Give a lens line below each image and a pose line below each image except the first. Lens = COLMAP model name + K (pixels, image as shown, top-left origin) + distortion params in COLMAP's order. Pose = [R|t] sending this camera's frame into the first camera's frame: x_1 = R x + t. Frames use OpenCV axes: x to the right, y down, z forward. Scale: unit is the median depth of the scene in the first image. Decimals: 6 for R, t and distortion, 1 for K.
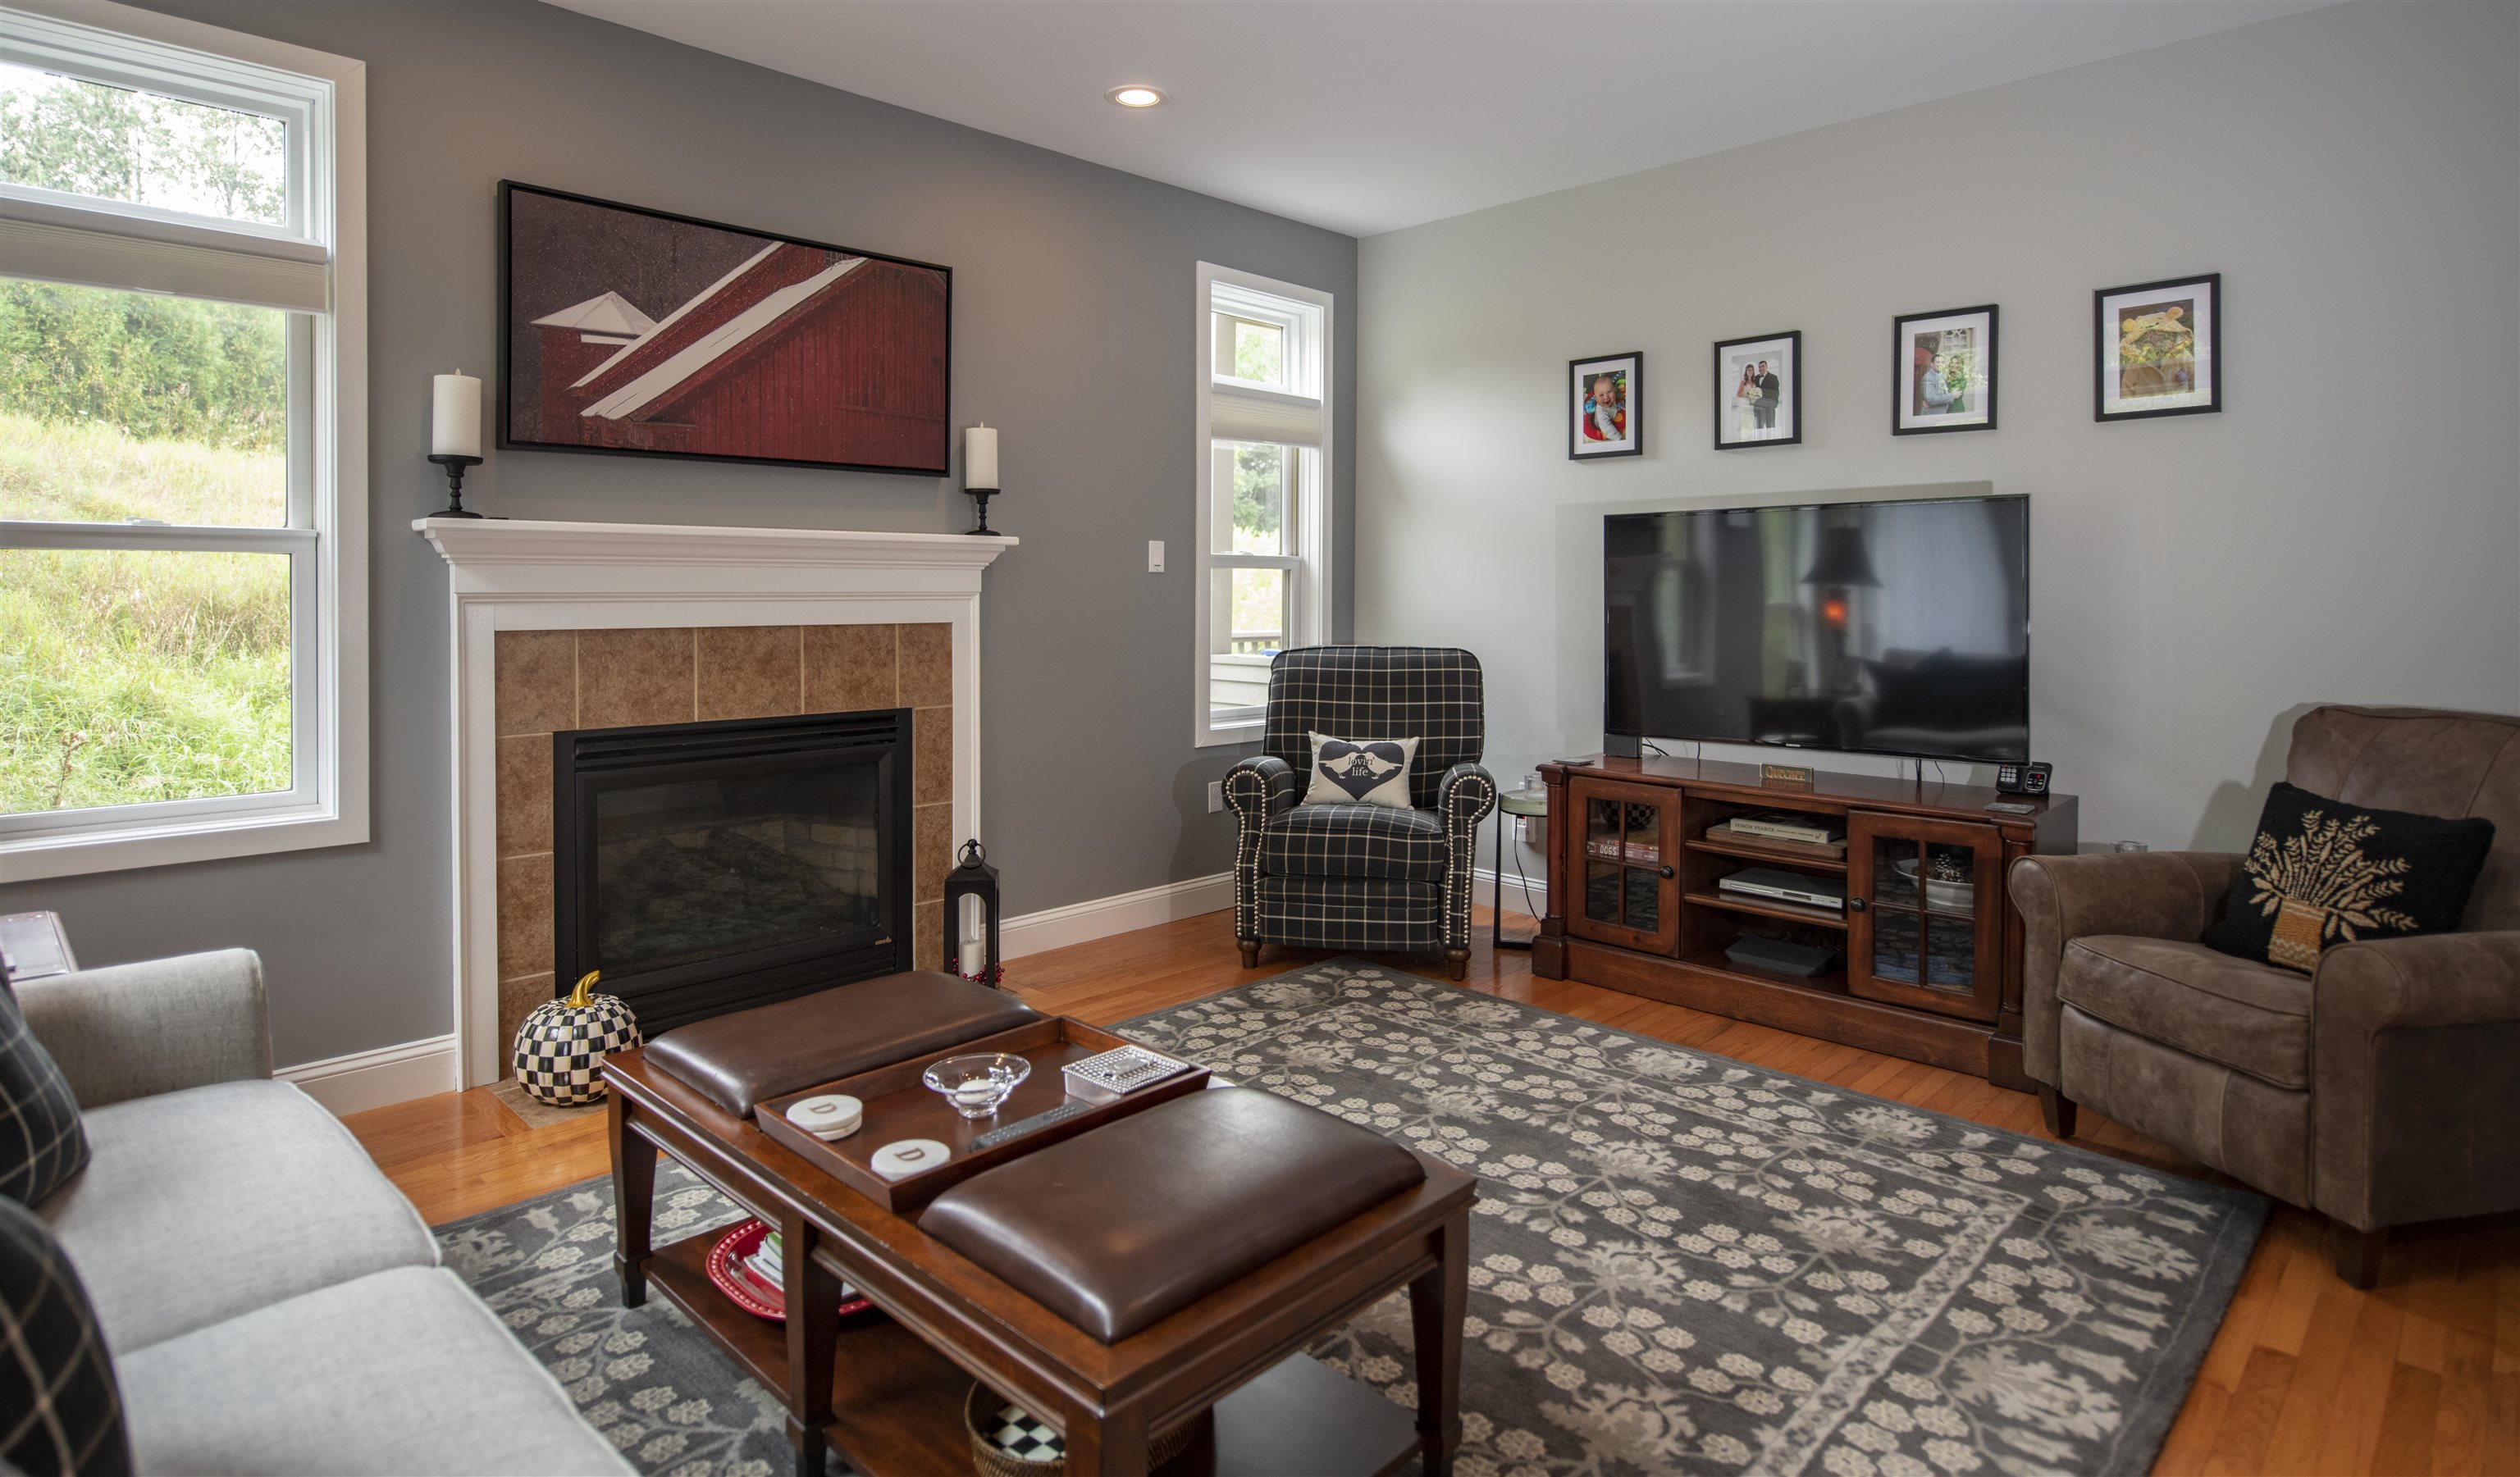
lens RADIAL K [[1334.9, 0, 1284.7], [0, 1334.9, 602.6], [0, 0, 1]] dist [-0.007814, -0.001417]
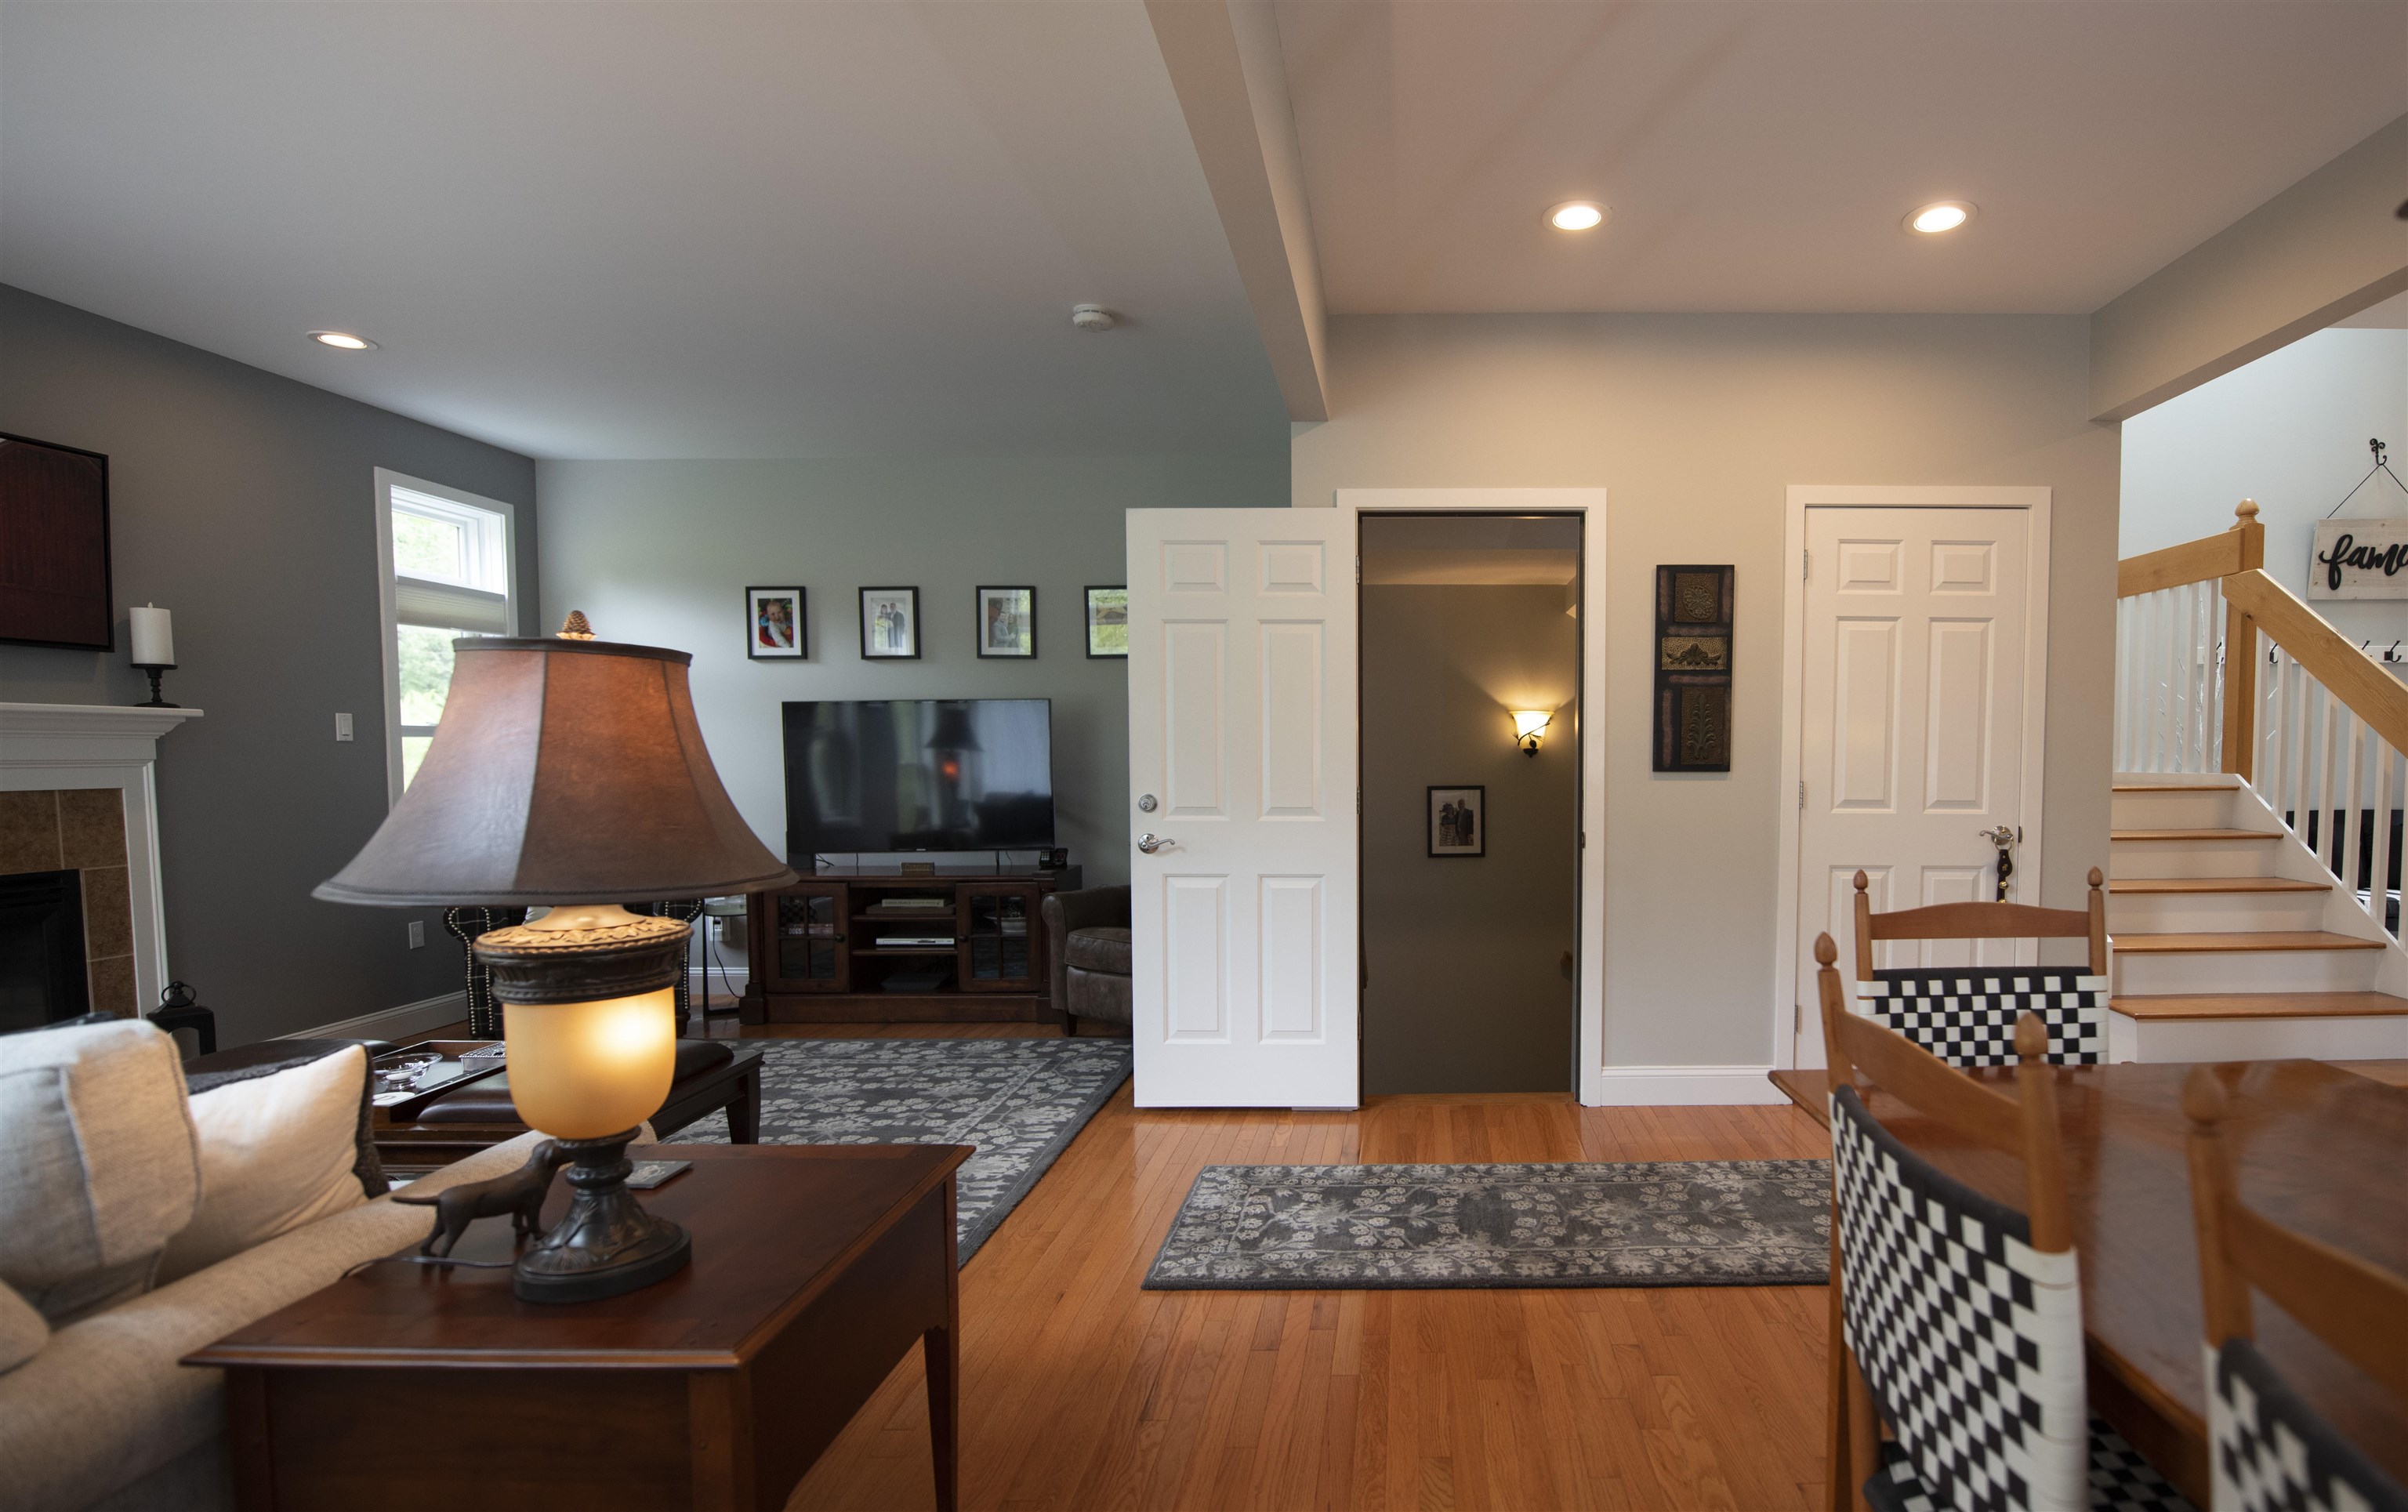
lens RADIAL K [[1155.7, 0, 1436.6], [0, 1155.7, 813.6], [0, 0, 1]] dist [-0.004617, -0.003589]
pose [[0.708064, -0.041910, 0.704904, -0.155007], [0.012250, 0.998816, 0.047080, 0.005317], [-0.706042, -0.024701, 0.707739, -0.414677]]
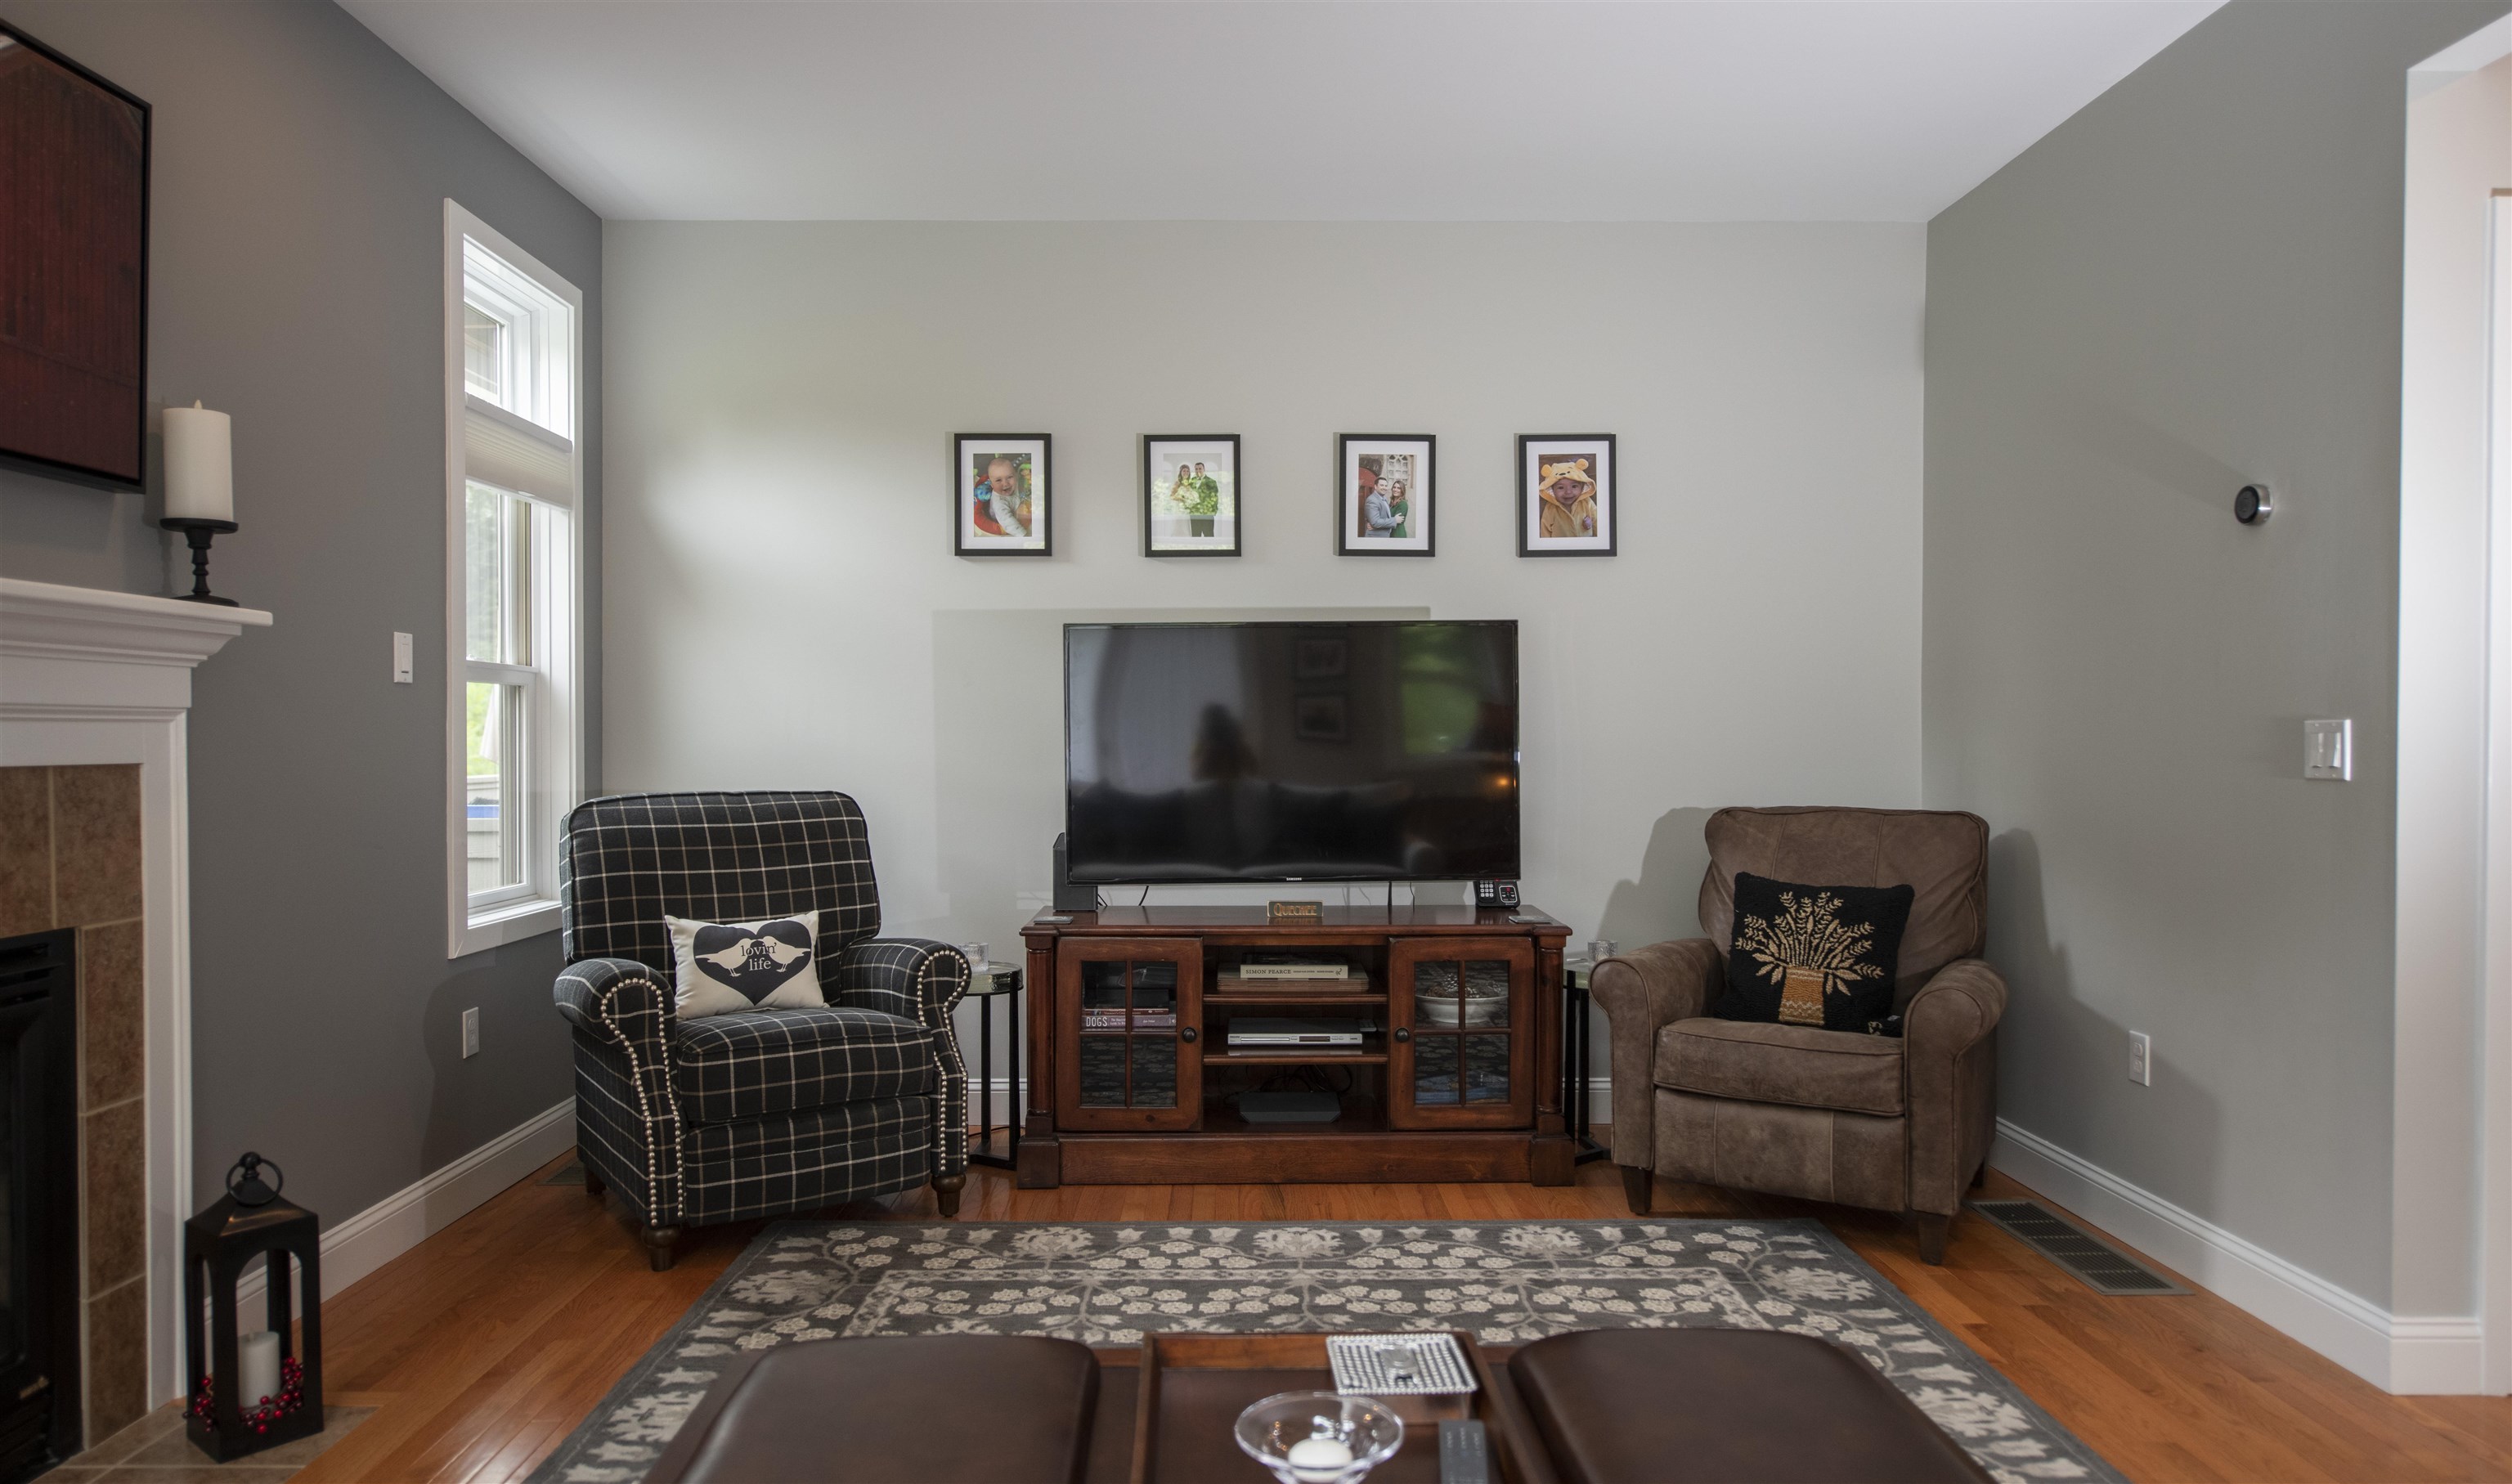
lens RADIAL K [[1530.4, 0, 1270.9], [0, 1530.4, 748.4], [0, 0, 1]] dist [0.000436, -0.004720]
pose [[0.704124, -0.009256, 0.710017, -0.381871], [0.010720, 0.999940, 0.002404, 0.012747], [-0.709996, 0.005919, 0.704181, 0.251564]]
